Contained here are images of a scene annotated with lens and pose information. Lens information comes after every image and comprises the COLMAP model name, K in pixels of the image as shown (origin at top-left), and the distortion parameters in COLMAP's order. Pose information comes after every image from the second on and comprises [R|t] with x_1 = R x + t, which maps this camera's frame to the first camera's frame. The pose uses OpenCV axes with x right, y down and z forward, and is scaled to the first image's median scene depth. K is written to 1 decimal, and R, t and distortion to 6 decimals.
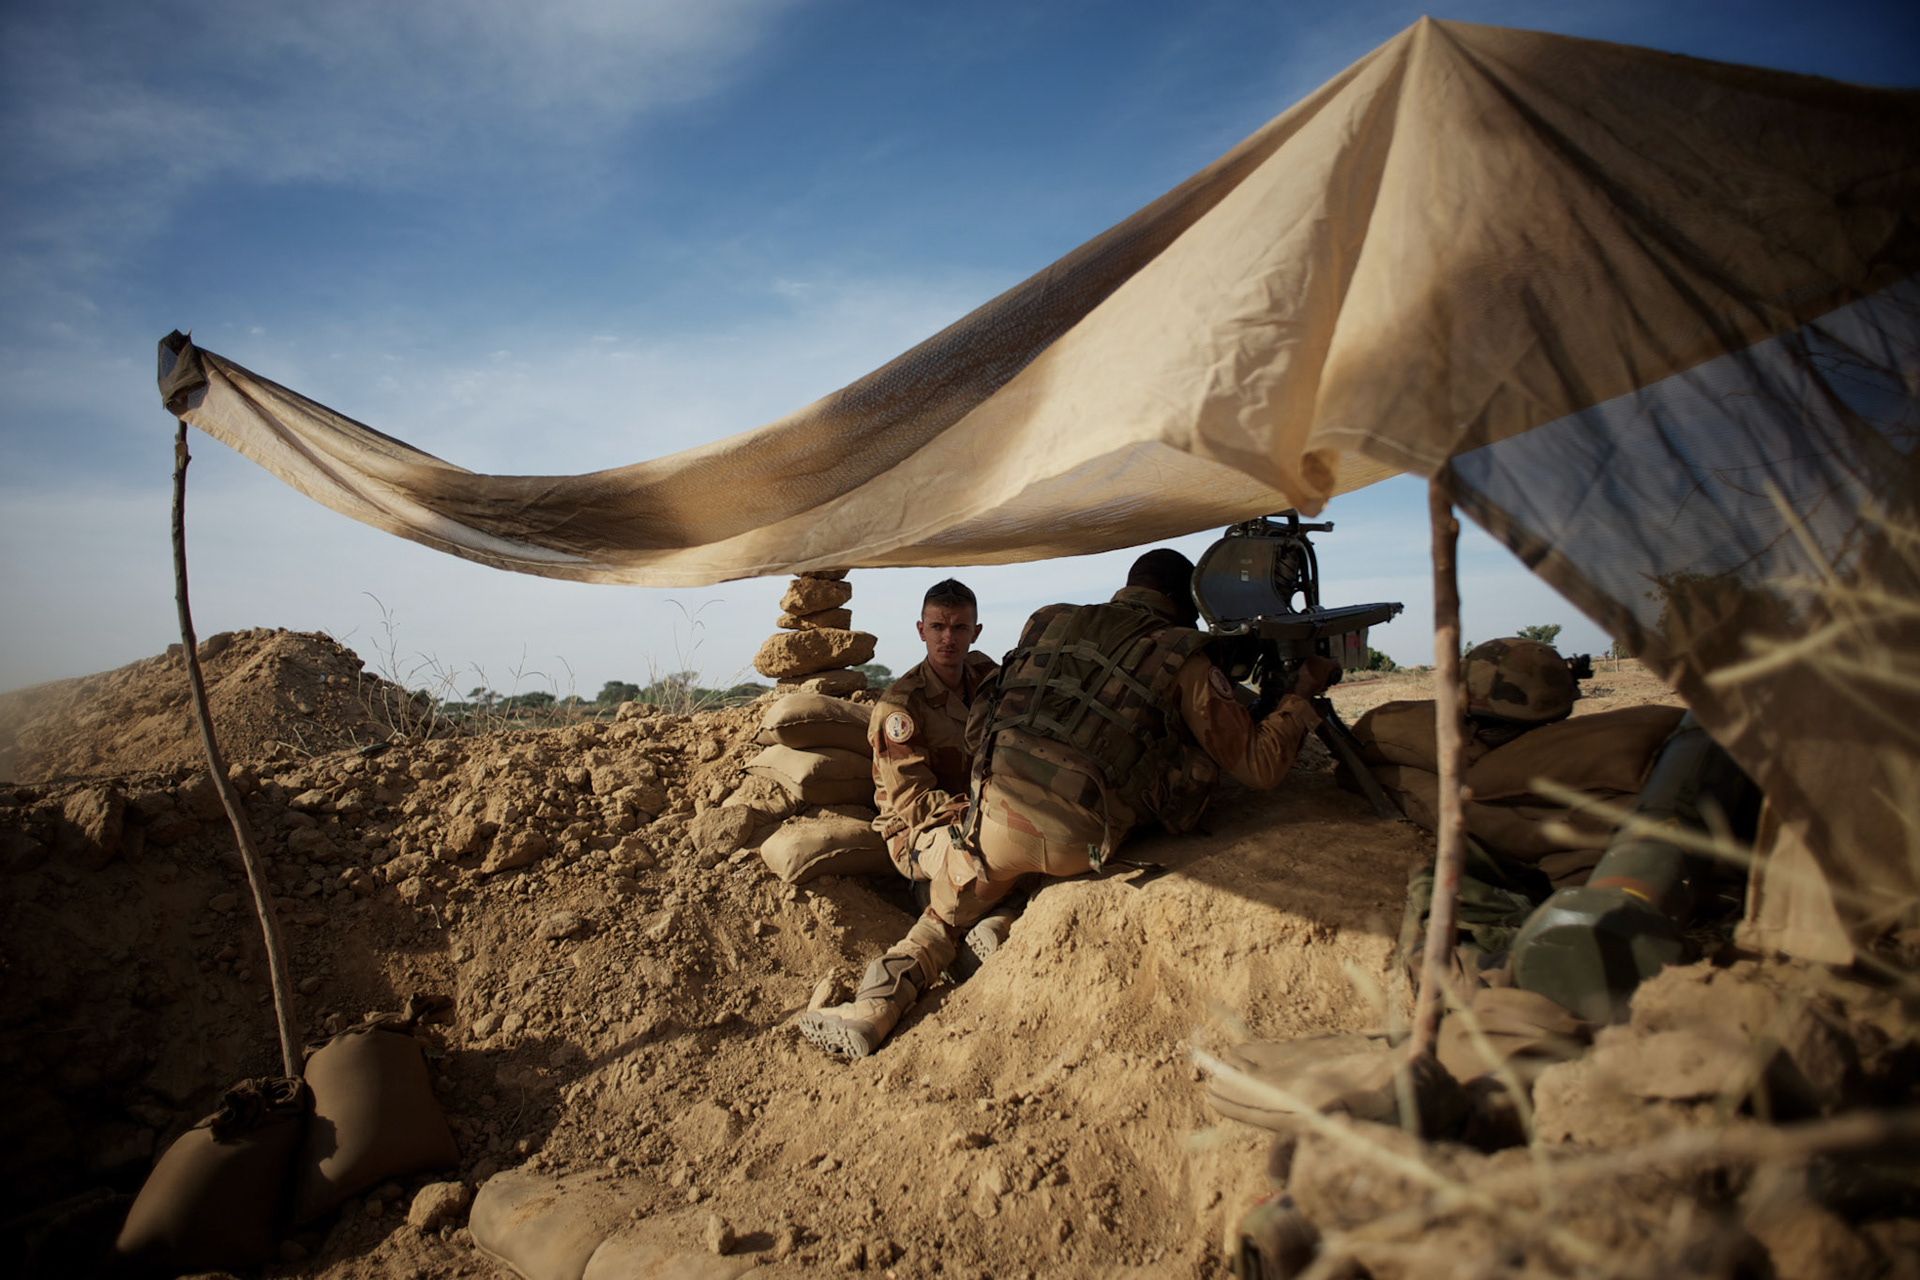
lens RADIAL K [[1378.7, 0, 950.8], [0, 1378.7, 648.8], [0, 0, 1]] dist [-0.055709, 0.047133]
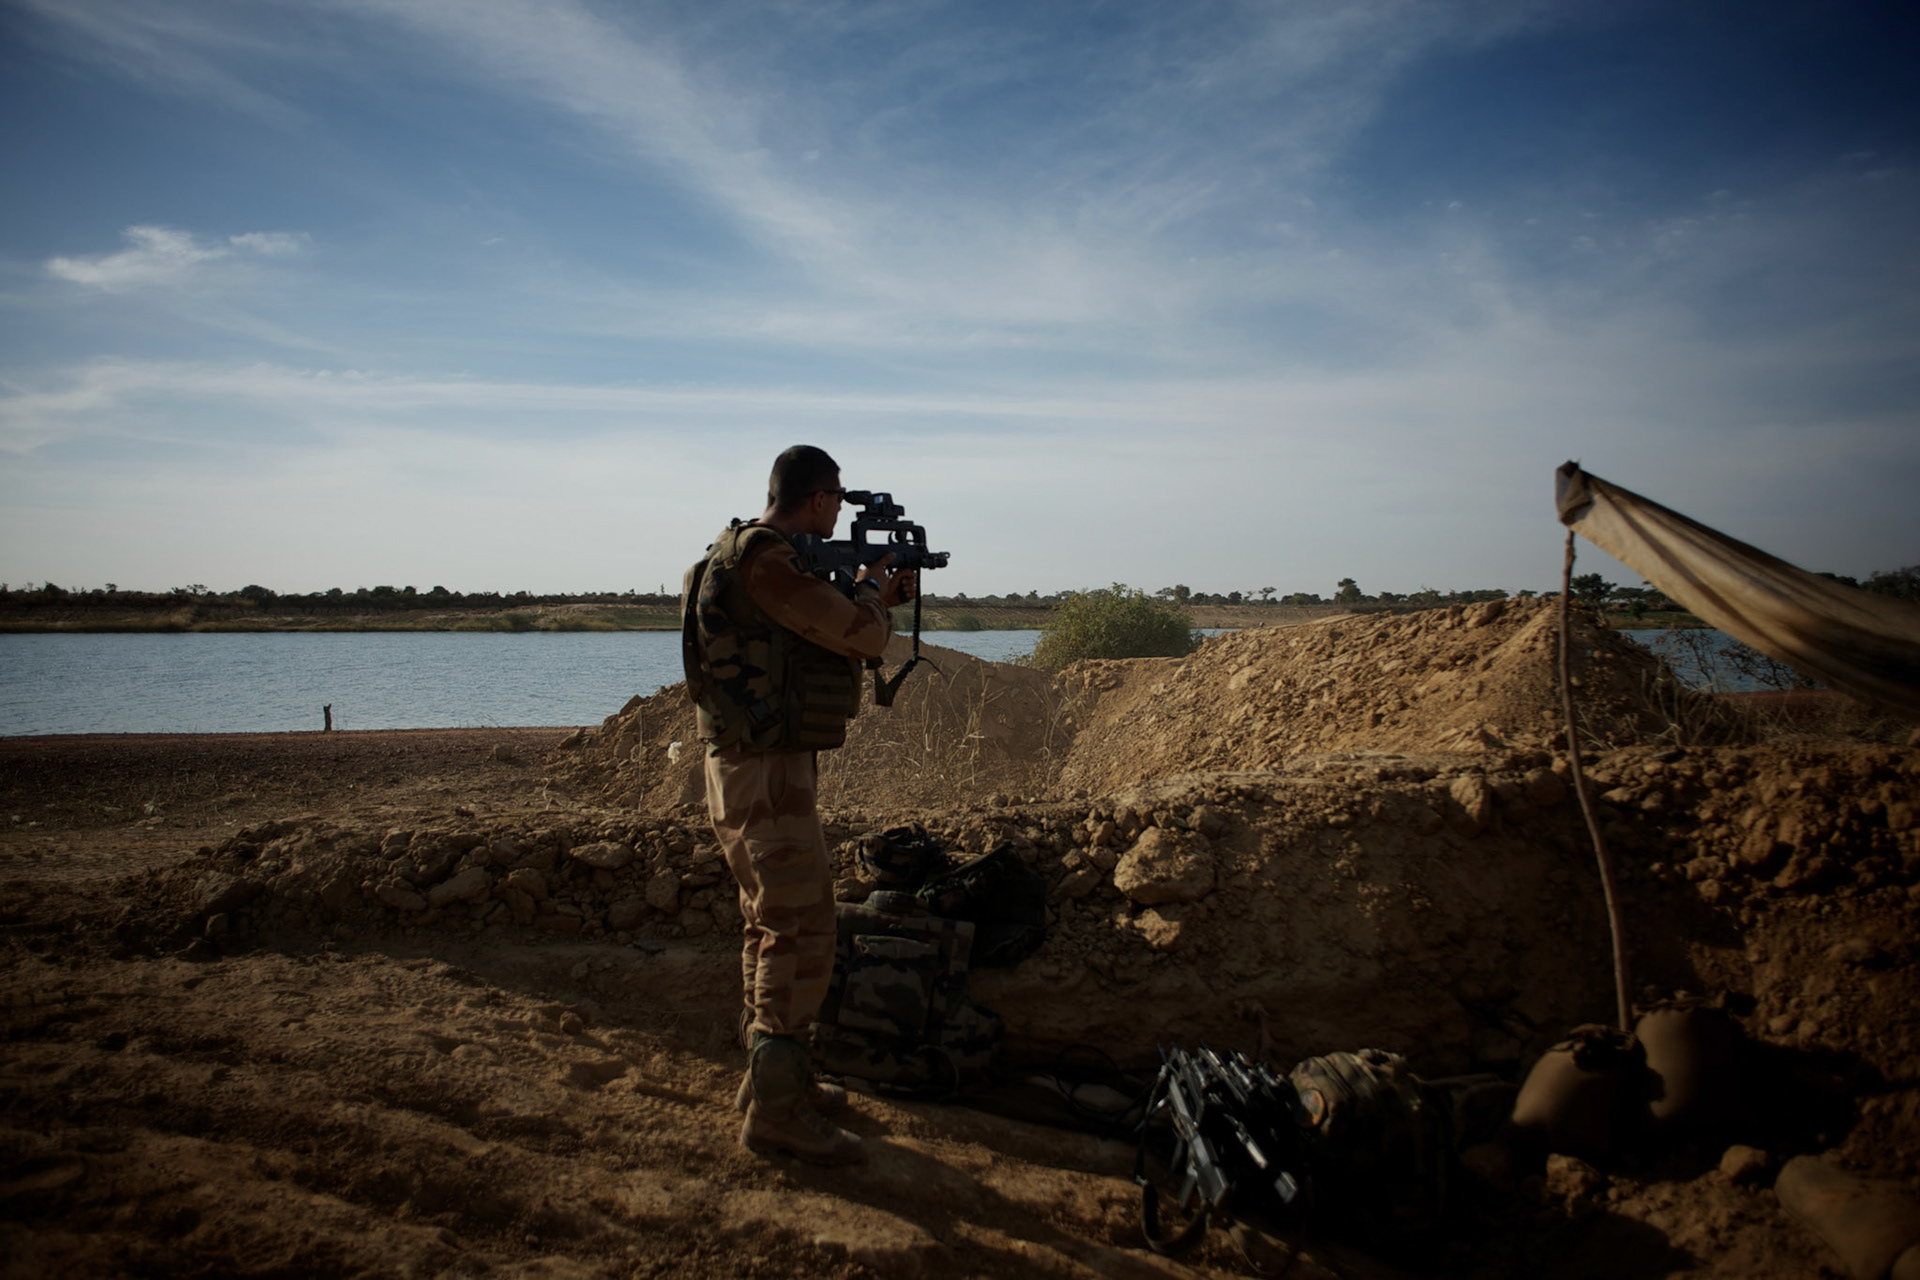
lens RADIAL K [[1378.7, 0, 950.8], [0, 1378.7, 648.8], [0, 0, 1]] dist [-0.055709, 0.047133]
pose [[0.683178, 0.076495, -0.726234, -0.000071], [-0.020929, 0.996141, 0.085237, -0.123246], [0.729952, -0.043033, 0.682142, -0.291838]]
